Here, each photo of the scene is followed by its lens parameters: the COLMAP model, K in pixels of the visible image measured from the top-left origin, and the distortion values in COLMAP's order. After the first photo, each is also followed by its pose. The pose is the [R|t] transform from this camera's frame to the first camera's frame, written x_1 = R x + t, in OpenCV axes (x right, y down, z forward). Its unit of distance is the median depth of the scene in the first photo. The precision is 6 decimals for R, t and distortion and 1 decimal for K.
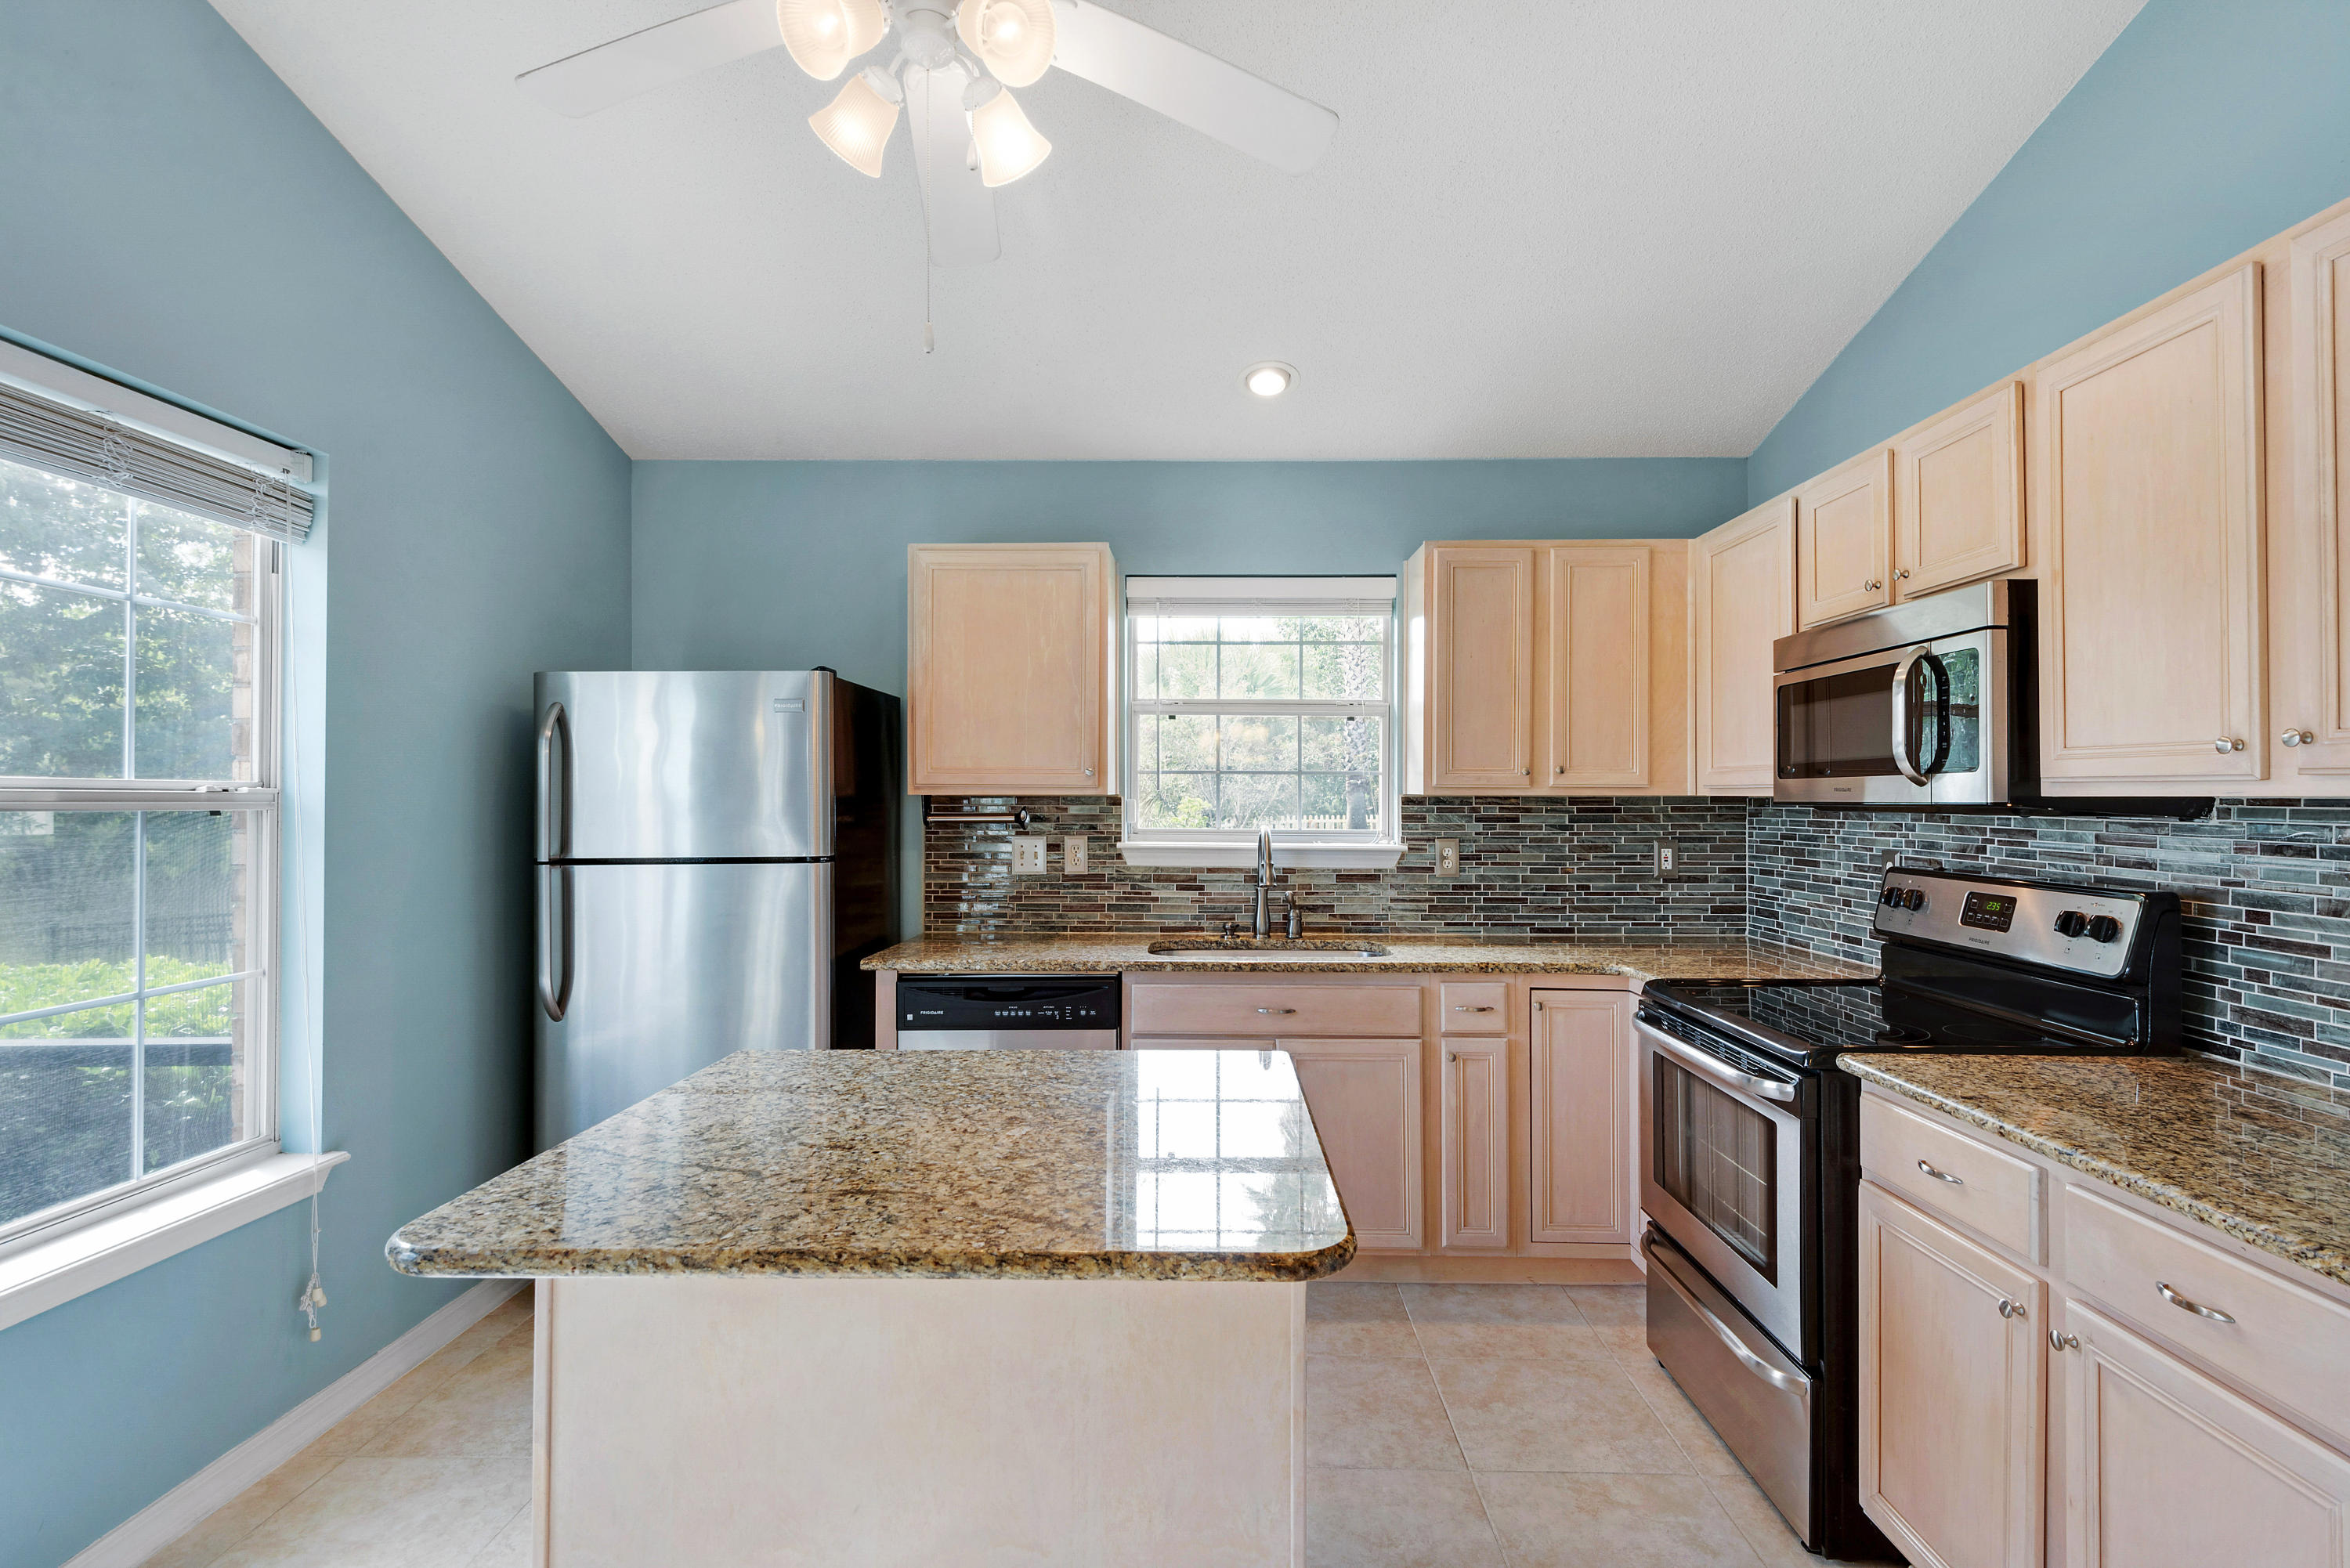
lens RADIAL K [[1129.8, 0, 1180.7], [0, 1129.8, 785.3], [0, 0, 1]] dist [0.018645, -0.005117]
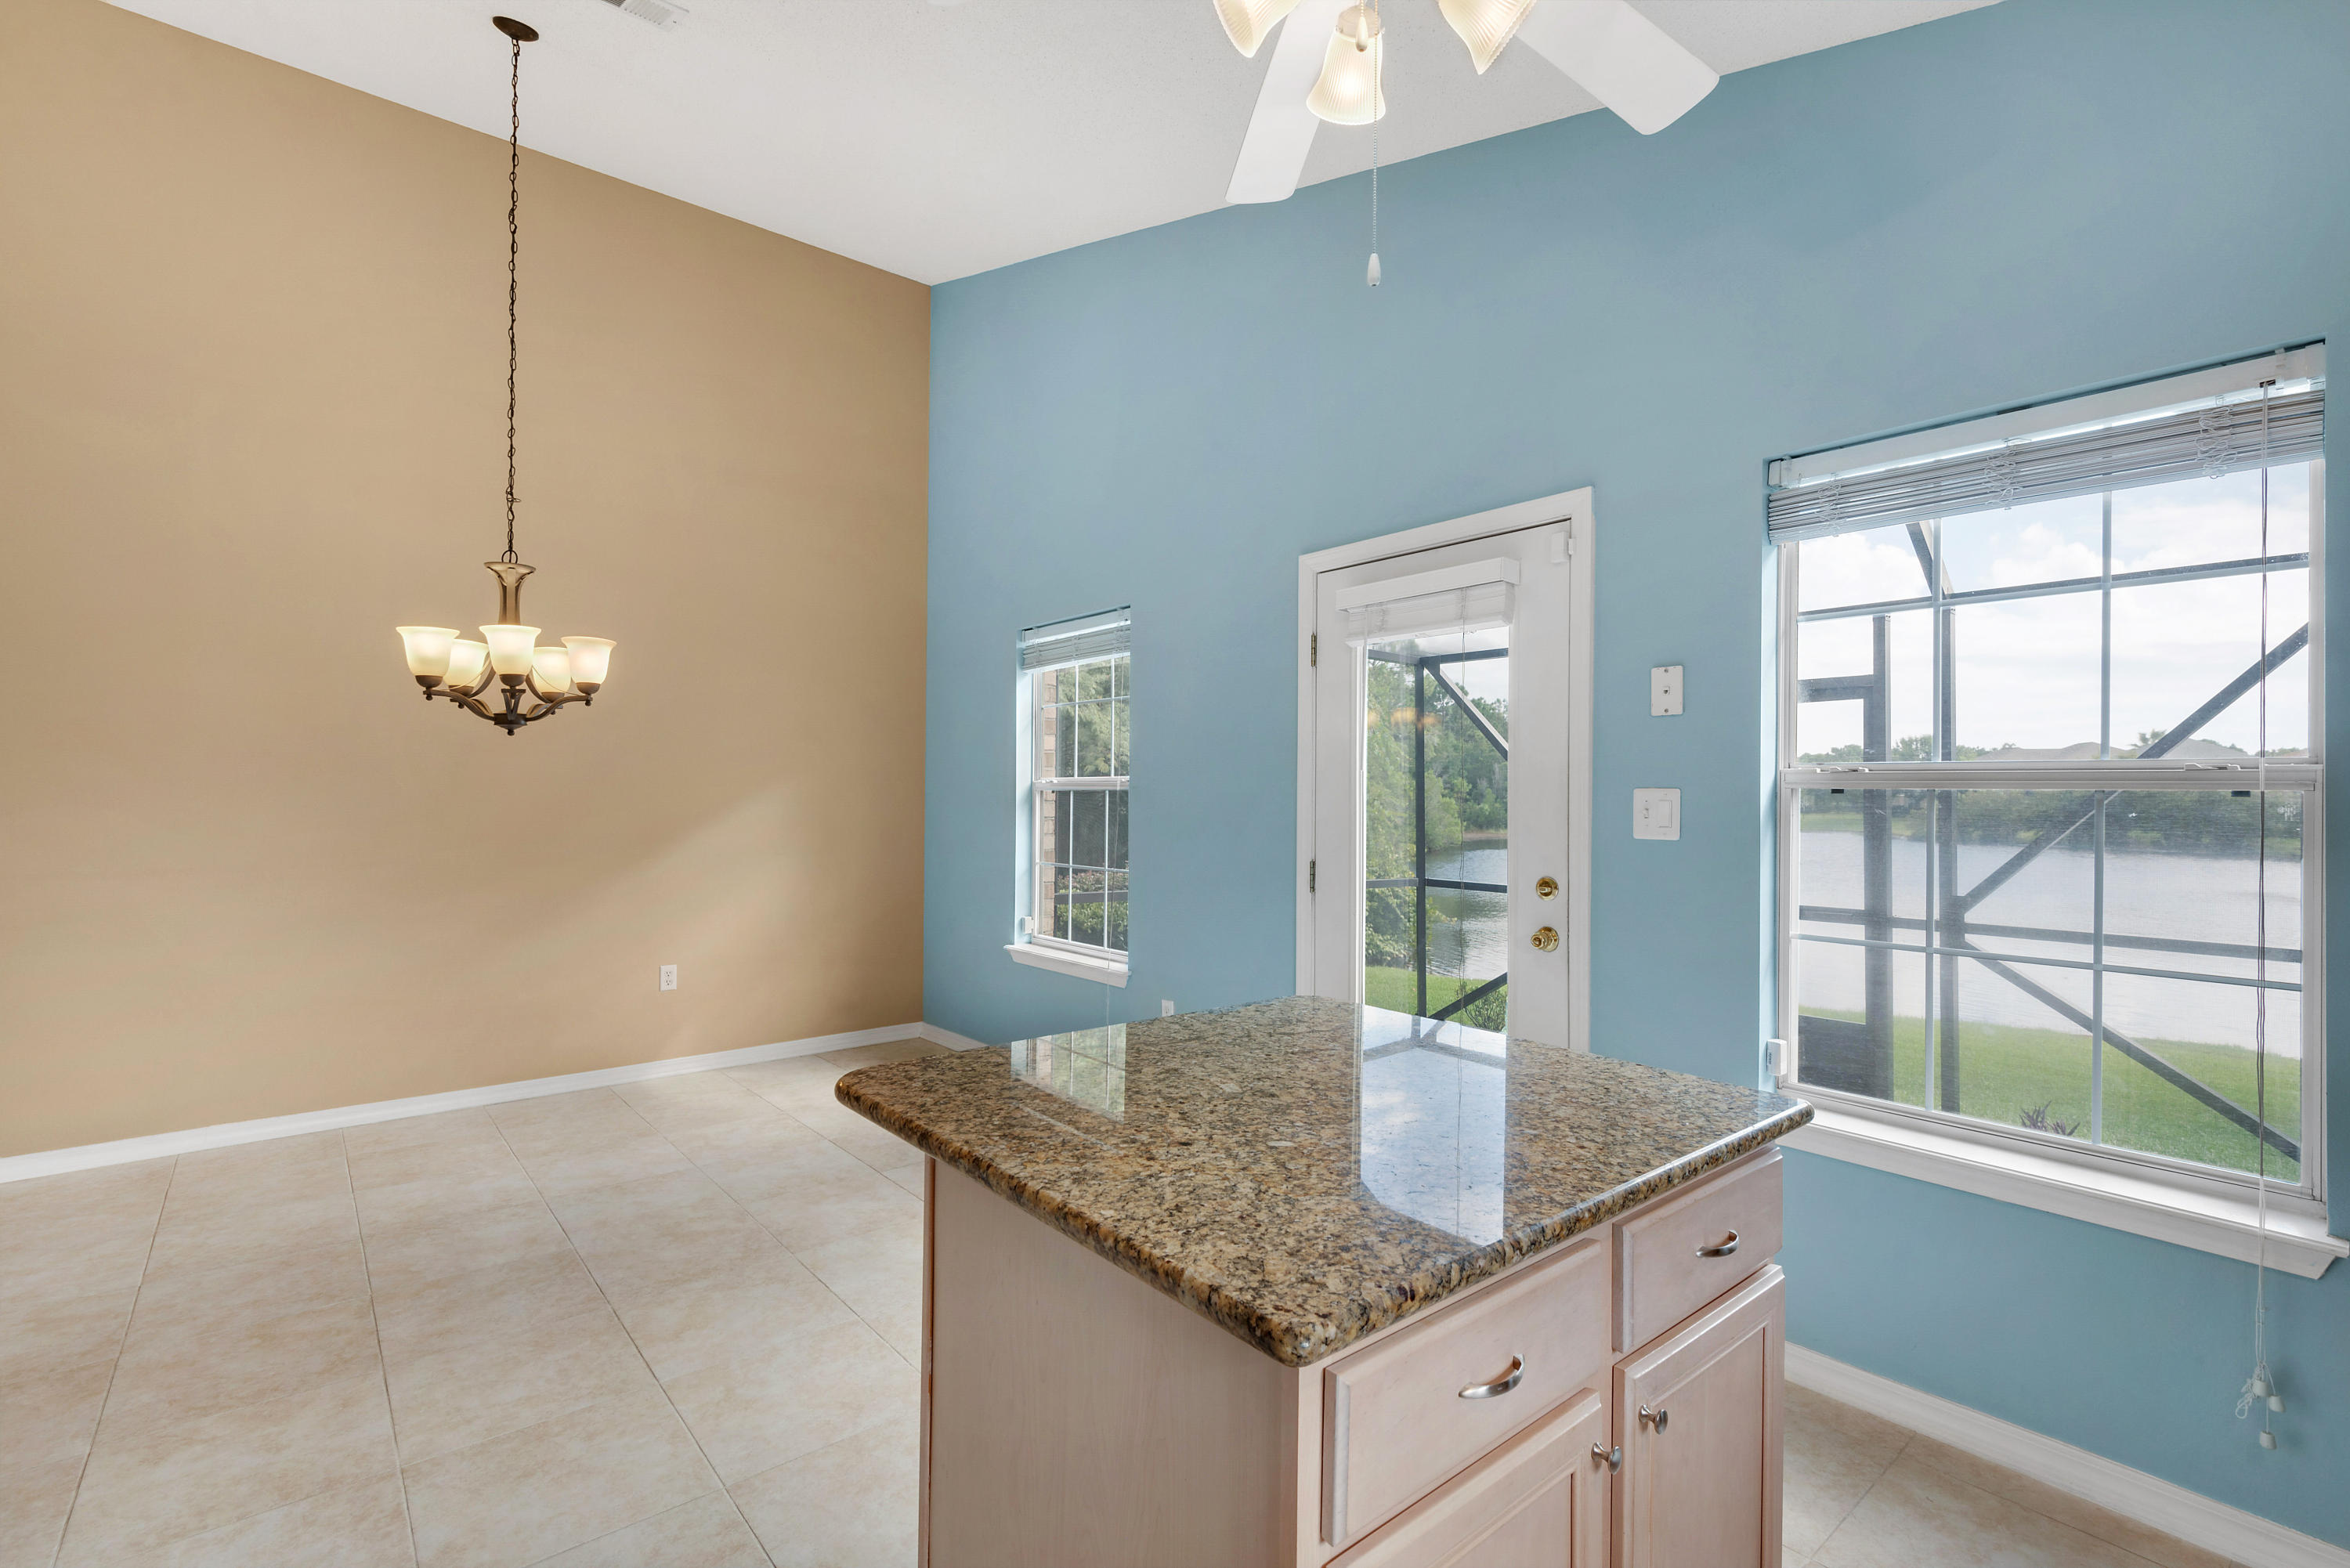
lens RADIAL K [[1057.4, 0, 1177.3], [0, 1057.4, 778.1], [0, 0, 1]] dist [0.004791, 0.000239]
pose [[-0.753384, -0.019922, -0.657279, 0.237389], [-0.002317, 0.999615, -0.027642, 0.026707], [0.657577, -0.019302, -0.753140, 0.776995]]
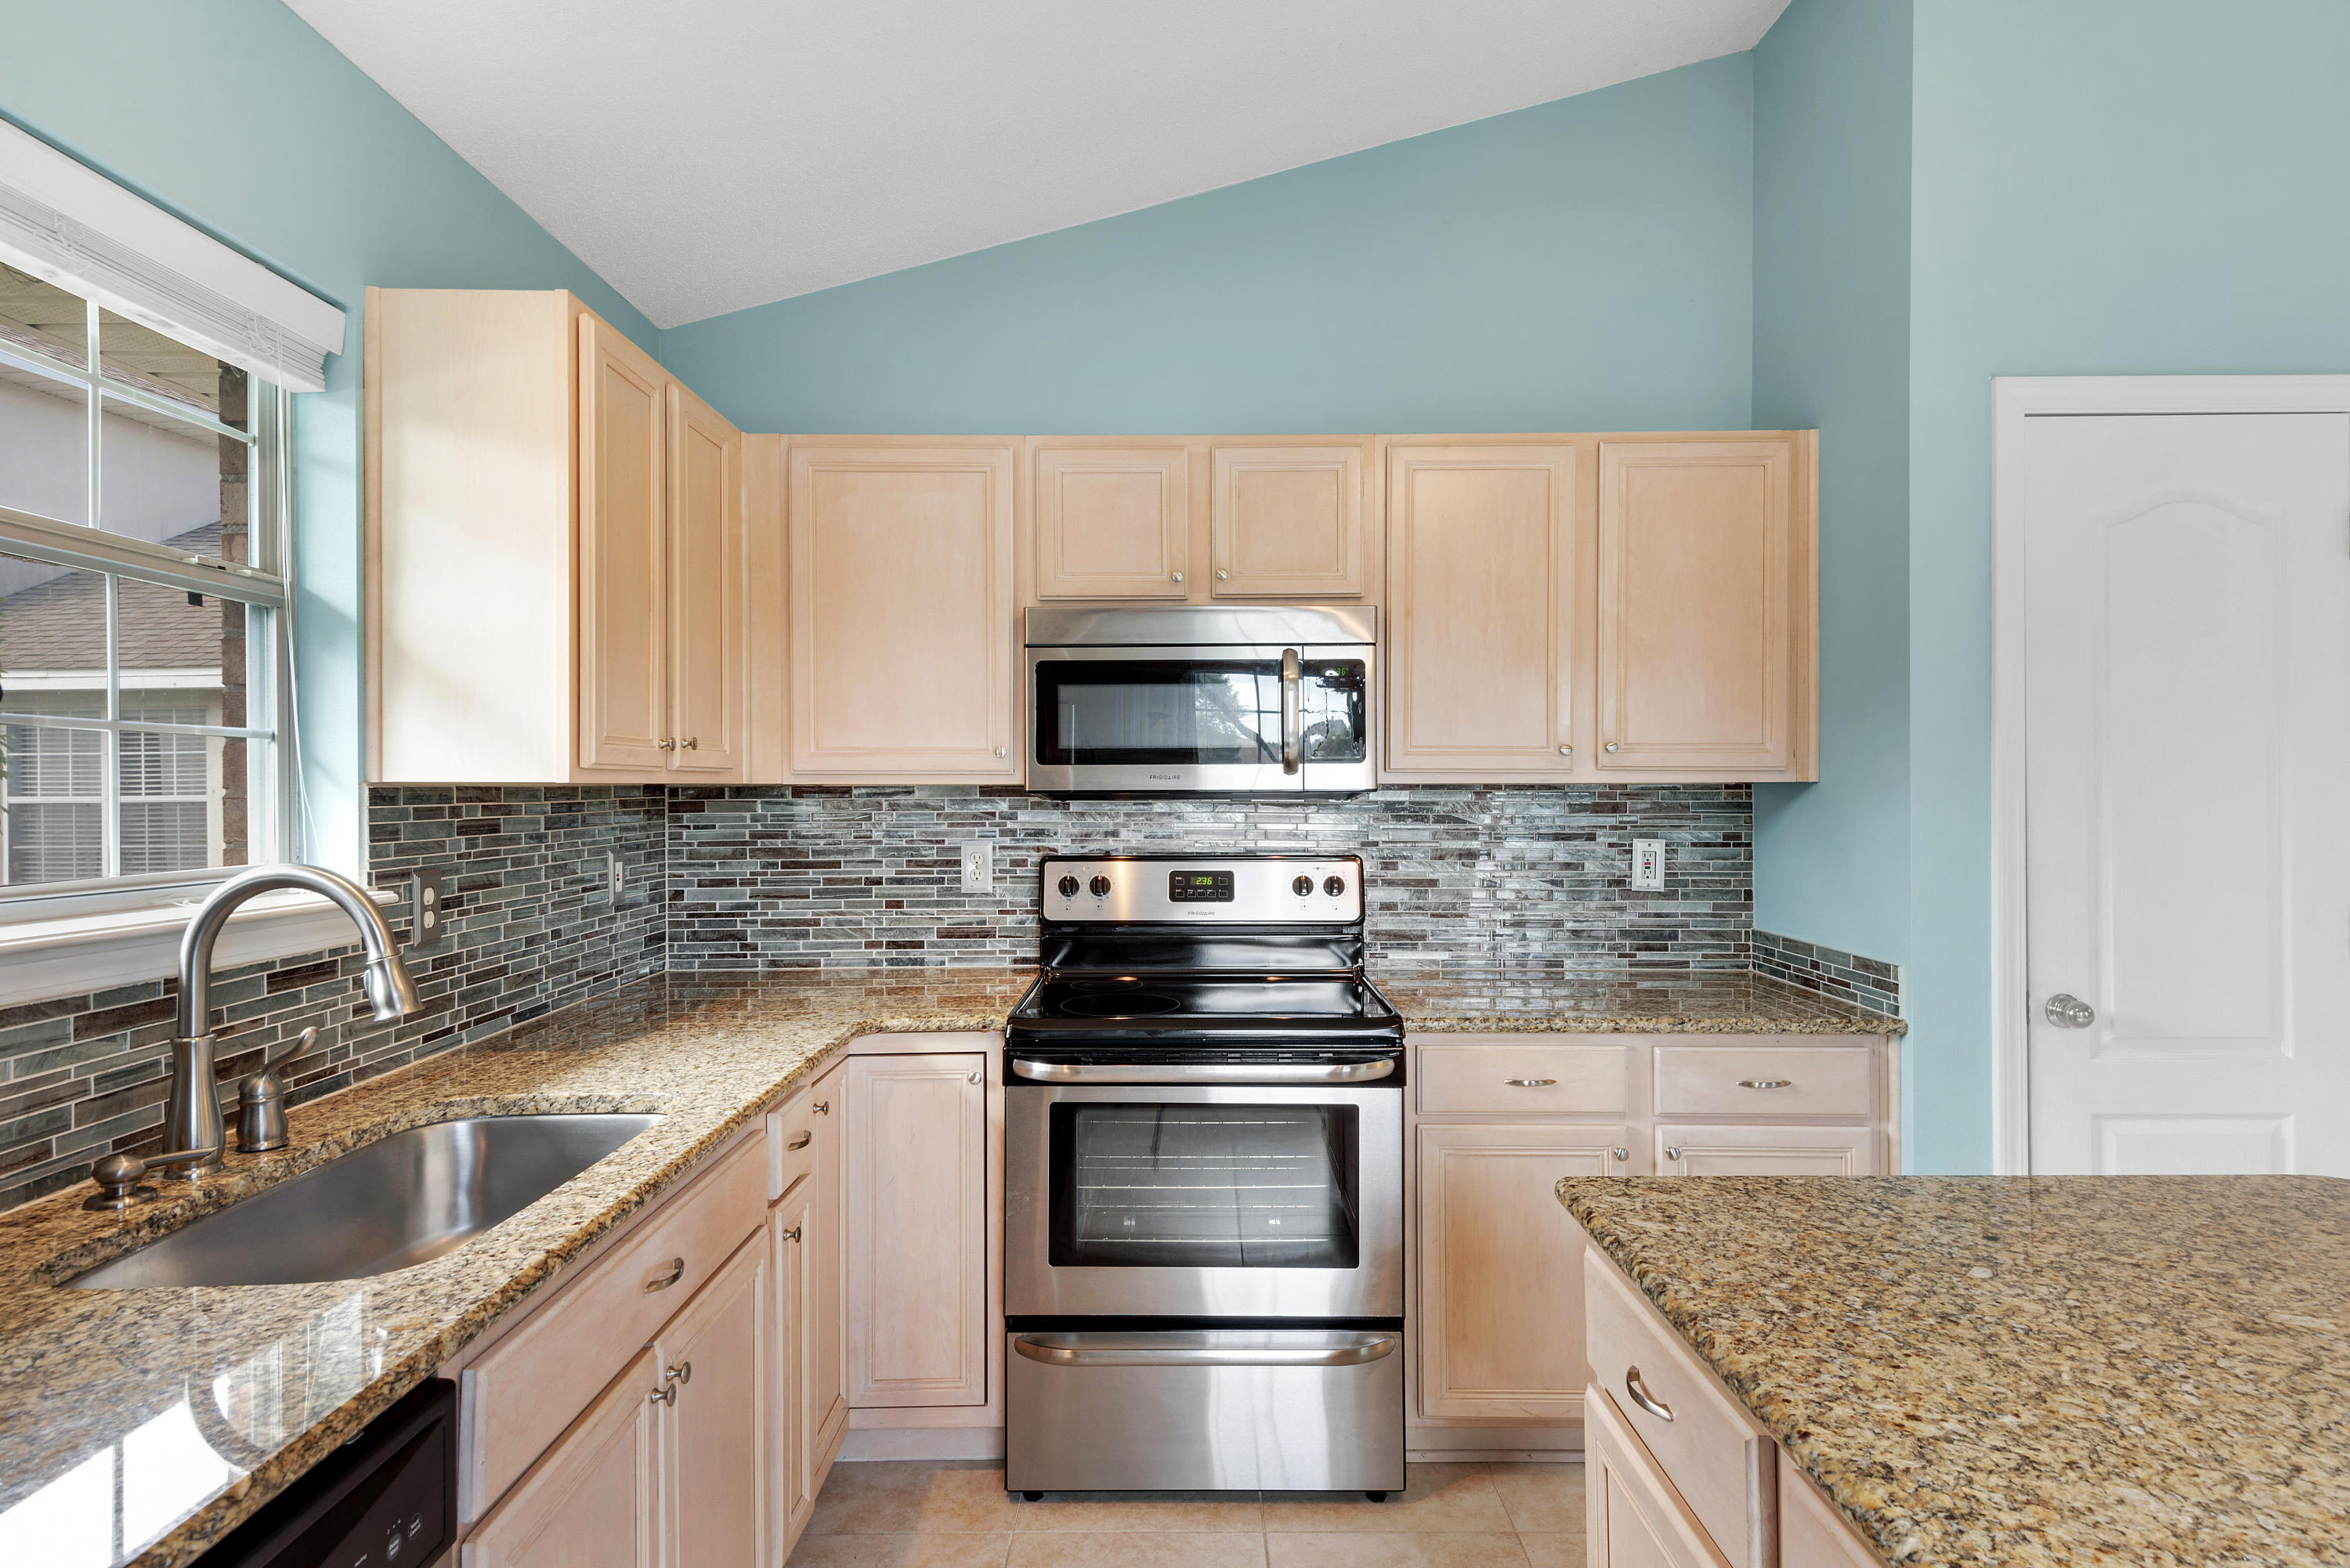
lens RADIAL K [[1277.5, 0, 1175.0], [0, 1277.5, 785.4], [0, 0, 1]] dist [0.032553, -0.001755]
pose [[-0.020051, -0.003753, 0.999792, -0.395854], [-0.007391, 0.999966, 0.003605, 0.005061], [-0.999772, -0.007317, -0.020078, 0.759691]]
